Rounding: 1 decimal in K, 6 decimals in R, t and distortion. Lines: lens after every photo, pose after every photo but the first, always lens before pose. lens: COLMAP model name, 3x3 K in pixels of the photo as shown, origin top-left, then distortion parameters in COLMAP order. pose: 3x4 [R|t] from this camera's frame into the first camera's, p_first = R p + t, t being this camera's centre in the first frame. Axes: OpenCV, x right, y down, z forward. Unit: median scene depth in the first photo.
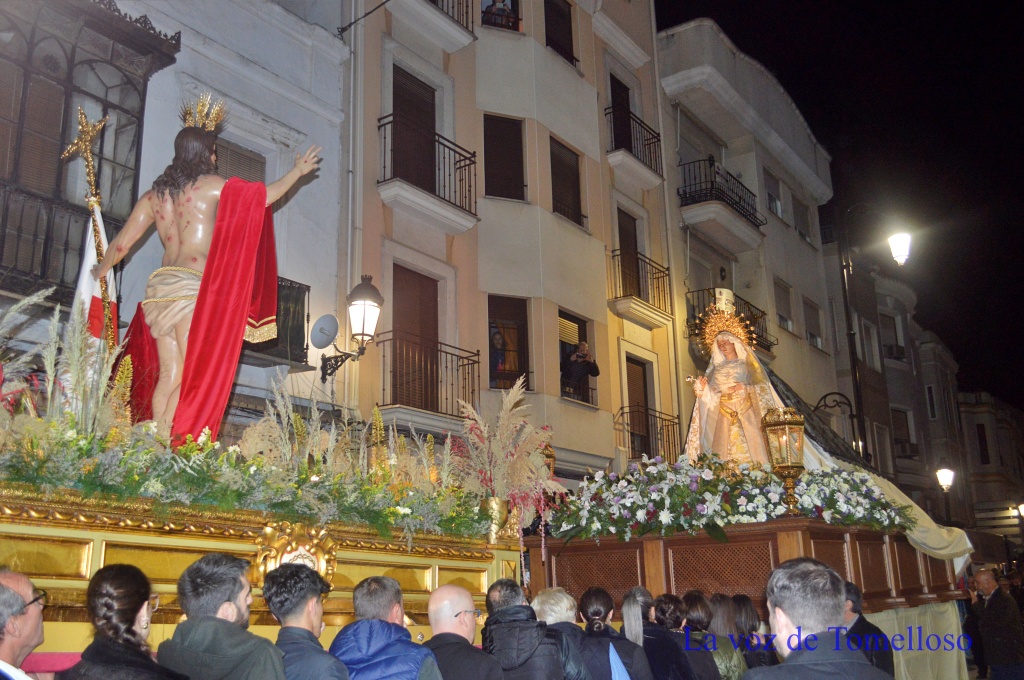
lens RADIAL K [[960.1, 0, 512.0], [0, 960.1, 340.0], [0, 0, 1]] dist [-0.008599, -0.002839]
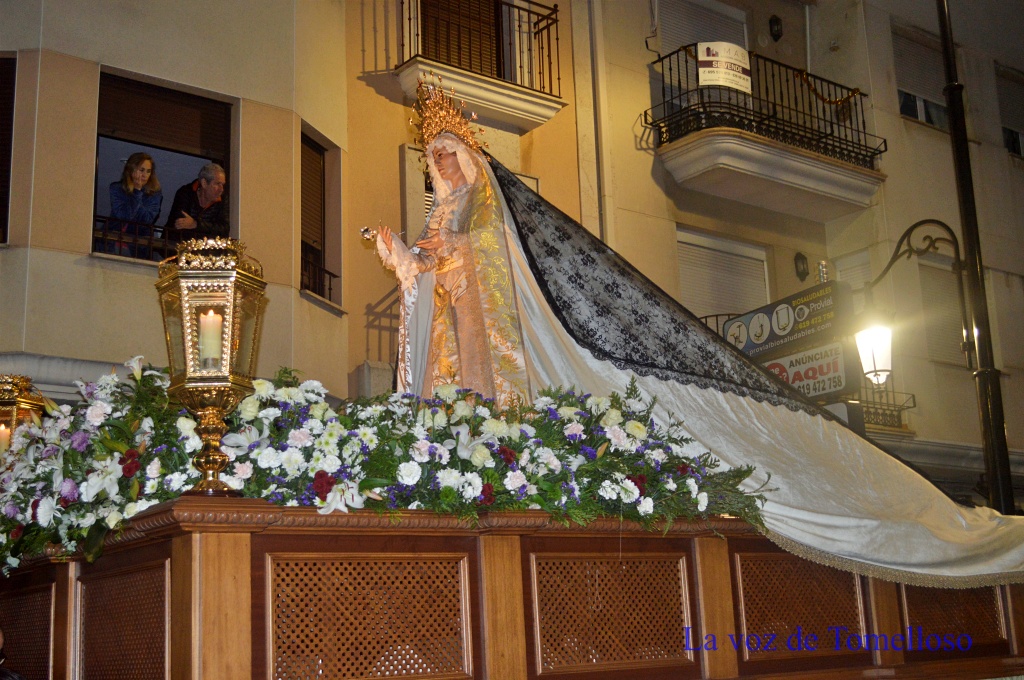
lens RADIAL K [[1327.7, 0, 512.0], [0, 1327.7, 340.0], [0, 0, 1]] dist [-0.036101, -0.021142]
pose [[0.958538, -0.078293, -0.273998, 0.309301], [0.088706, 0.995724, 0.025801, 0.059161], [0.270807, -0.049037, 0.961384, 0.254884]]
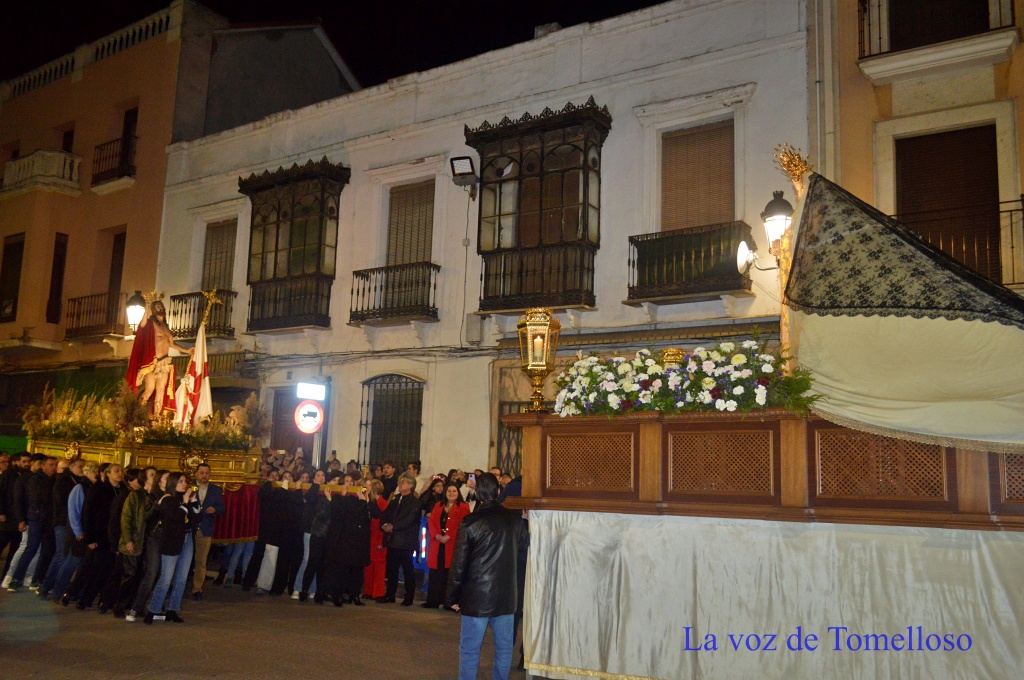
lens RADIAL K [[862.6, 0, 512.0], [0, 862.6, 340.0], [0, 0, 1]] dist [0.003286, -0.002696]
pose [[0.077244, -0.127739, -0.988795, 0.653379], [0.236917, 0.965703, -0.106248, 0.108799], [0.968454, -0.226056, 0.104858, 0.484263]]
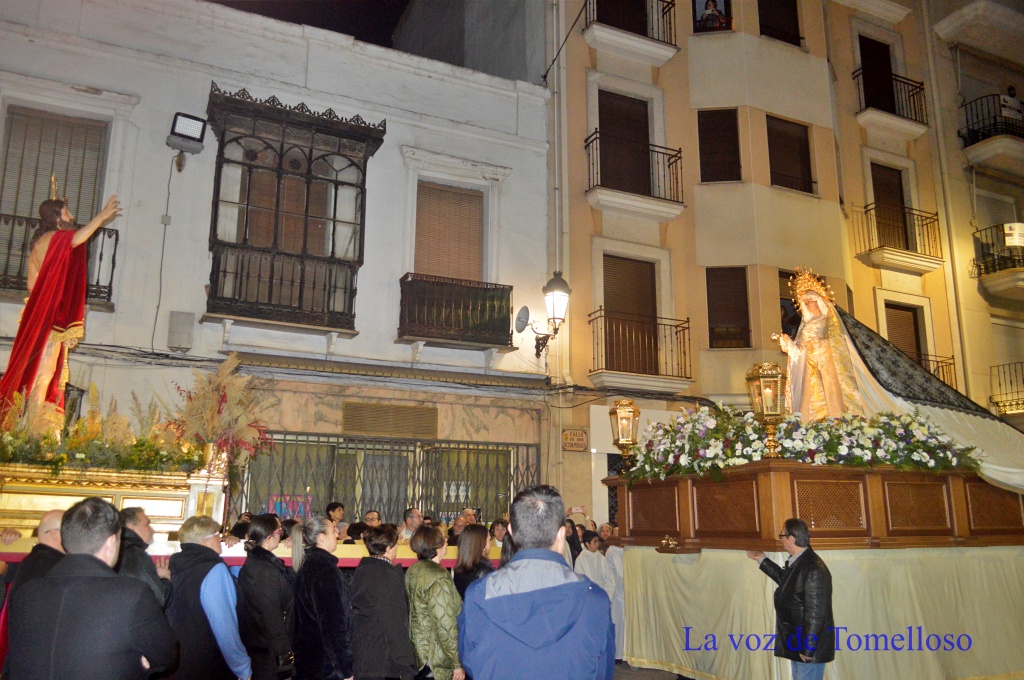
lens RADIAL K [[826.9, 0, 512.0], [0, 826.9, 340.0], [0, 0, 1]] dist [0.000823, -0.000671]
pose [[0.875867, -0.079627, -0.475937, 0.265151], [0.100514, 0.994763, 0.018547, -0.003007], [0.471967, -0.064083, 0.879284, 0.000058]]
